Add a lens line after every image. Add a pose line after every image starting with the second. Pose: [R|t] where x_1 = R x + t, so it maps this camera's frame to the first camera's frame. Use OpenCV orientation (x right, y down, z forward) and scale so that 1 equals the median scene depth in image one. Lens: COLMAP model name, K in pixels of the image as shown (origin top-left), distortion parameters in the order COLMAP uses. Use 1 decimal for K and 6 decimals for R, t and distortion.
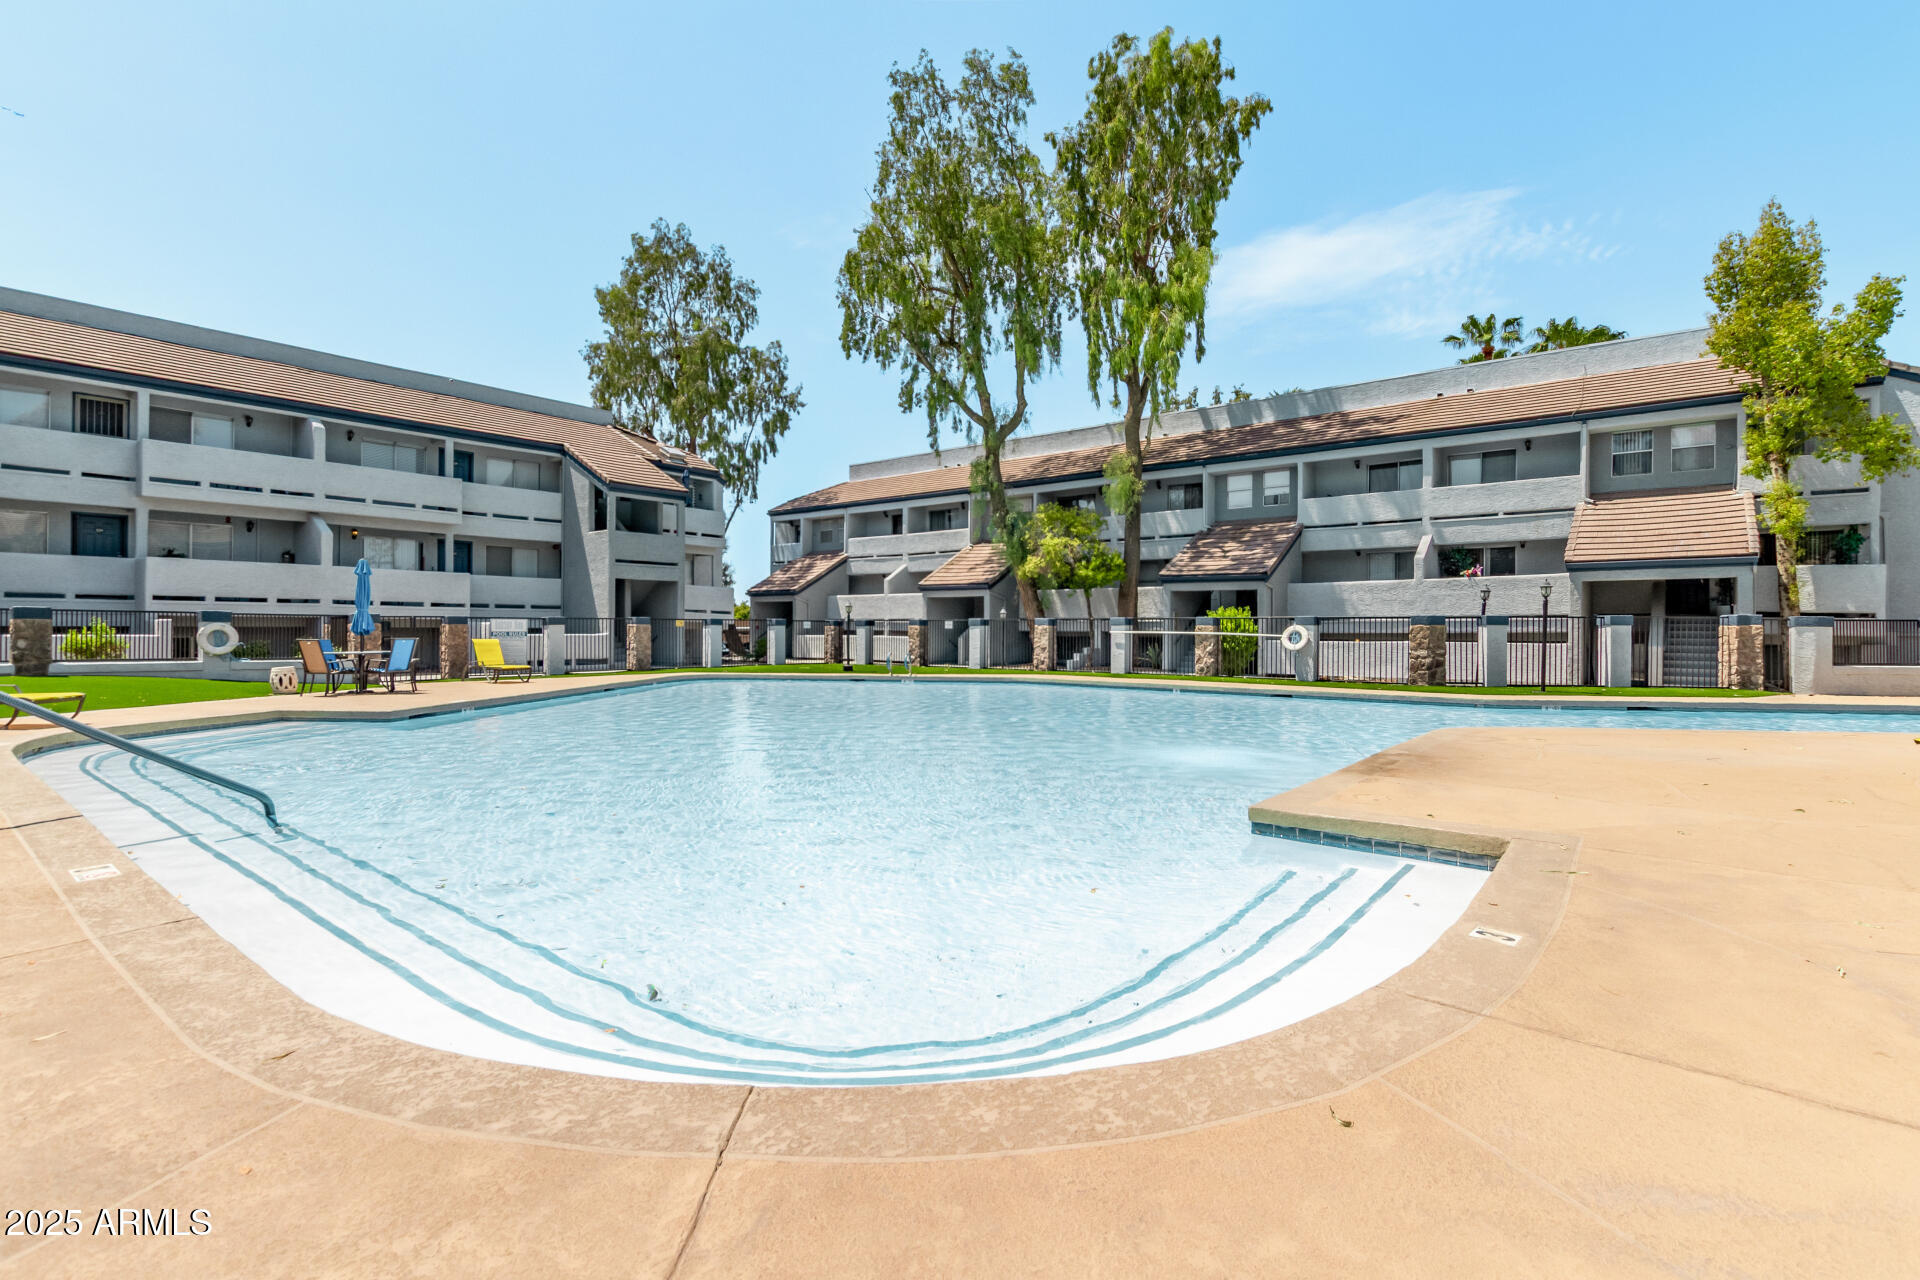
lens RADIAL K [[894.7, 0, 954.9], [0, 894.7, 651.7], [0, 0, 1]] dist [0.004019, 0.000403]
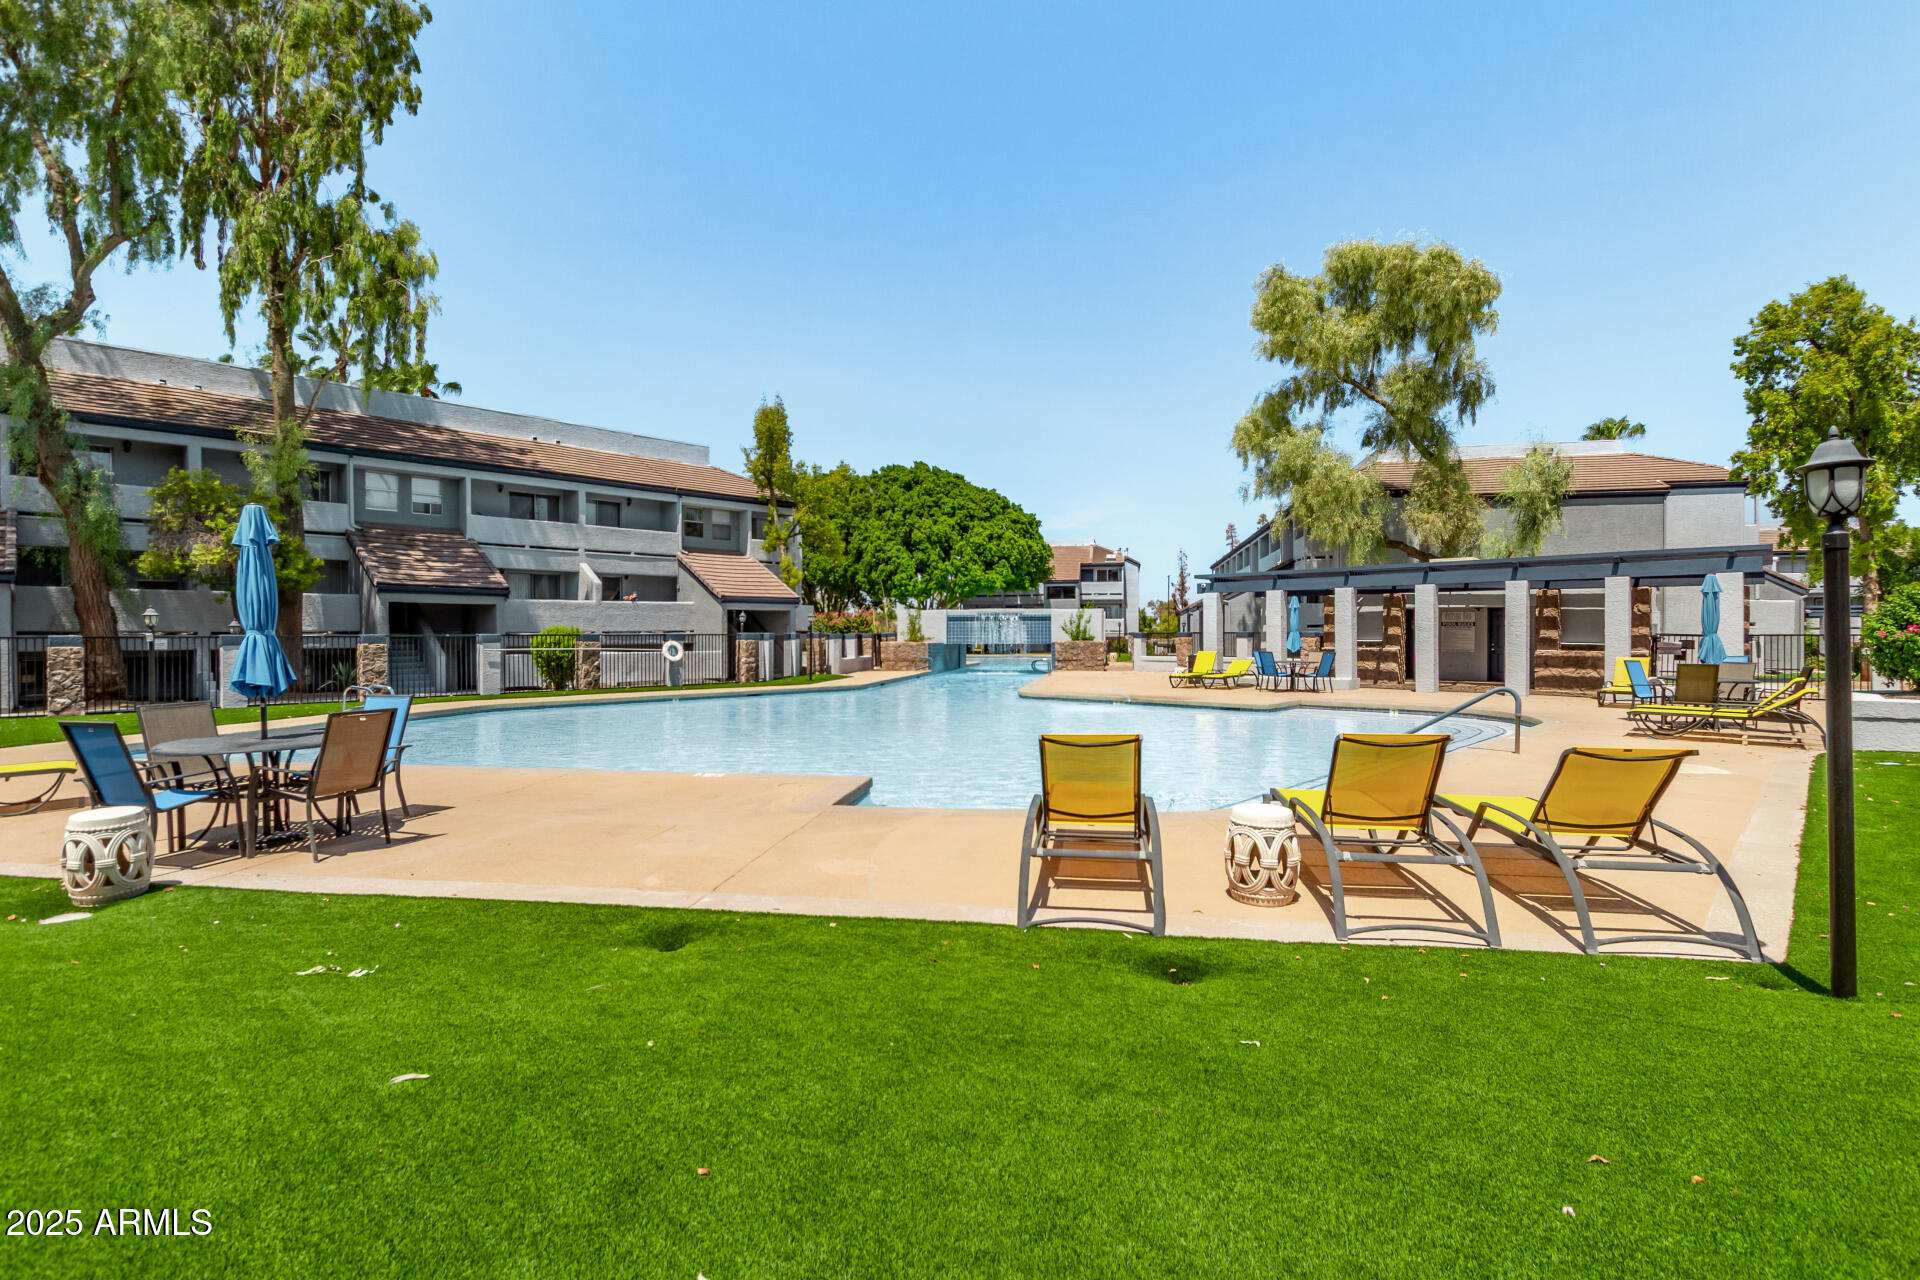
lens RADIAL K [[894.7, 0, 954.9], [0, 894.7, 651.7], [0, 0, 1]] dist [0.004019, 0.000403]
pose [[0.078987, -0.017819, 0.996716, -0.616696], [0.034521, 0.999289, 0.015129, -0.014096], [-0.996278, 0.033213, 0.079546, 0.414524]]
